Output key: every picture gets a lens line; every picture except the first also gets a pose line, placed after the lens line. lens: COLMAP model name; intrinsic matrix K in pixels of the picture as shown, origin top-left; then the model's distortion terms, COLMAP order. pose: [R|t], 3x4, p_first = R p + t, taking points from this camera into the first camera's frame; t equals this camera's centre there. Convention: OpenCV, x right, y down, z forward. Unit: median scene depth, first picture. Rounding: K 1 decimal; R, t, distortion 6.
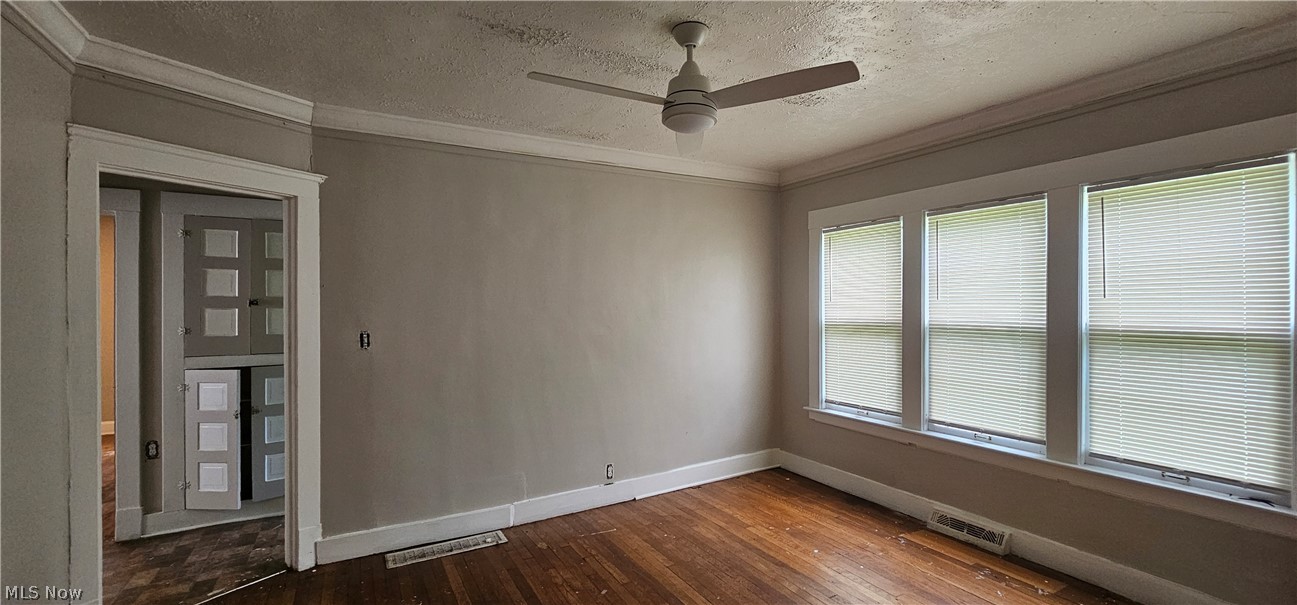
lens RADIAL K [[531.3, 0, 650.8], [0, 531.3, 300.8], [0, 0, 1]] dist [-0.004063, -0.000102]
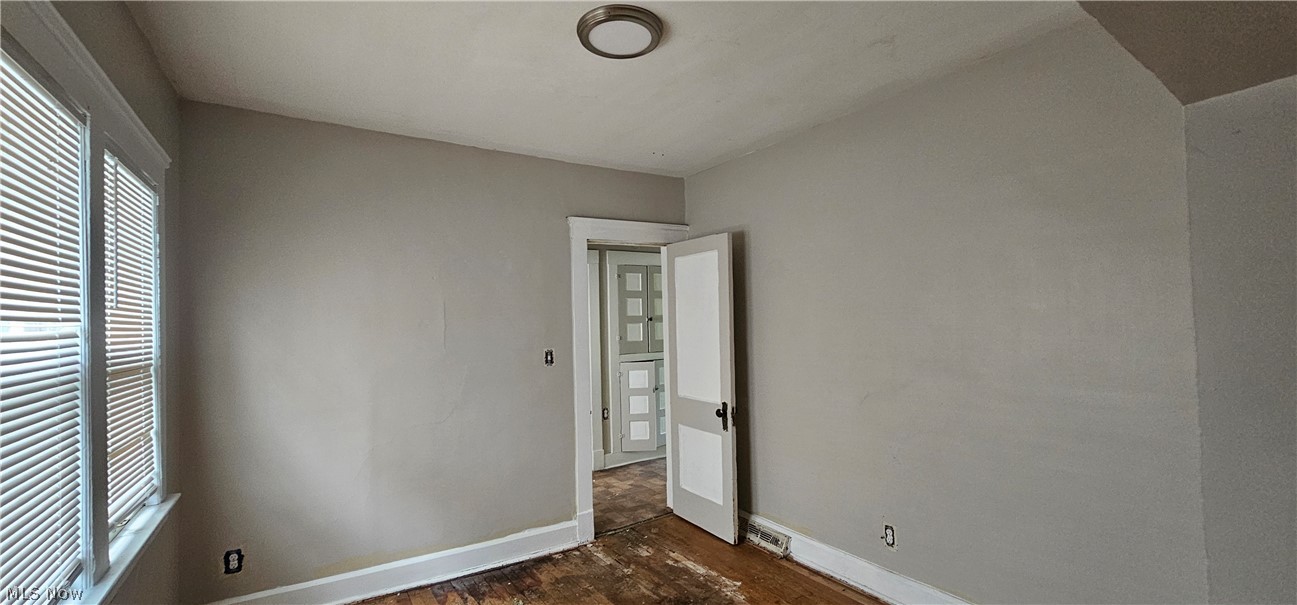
lens RADIAL K [[531.3, 0, 653.6], [0, 531.3, 308.6], [0, 0, 1]] dist [-0.004063, -0.000102]
pose [[0.997747, -0.022936, 0.063049, -0.871402], [0.023726, 0.999649, -0.011818, -0.009544], [-0.062755, 0.013288, 0.997940, -0.581315]]
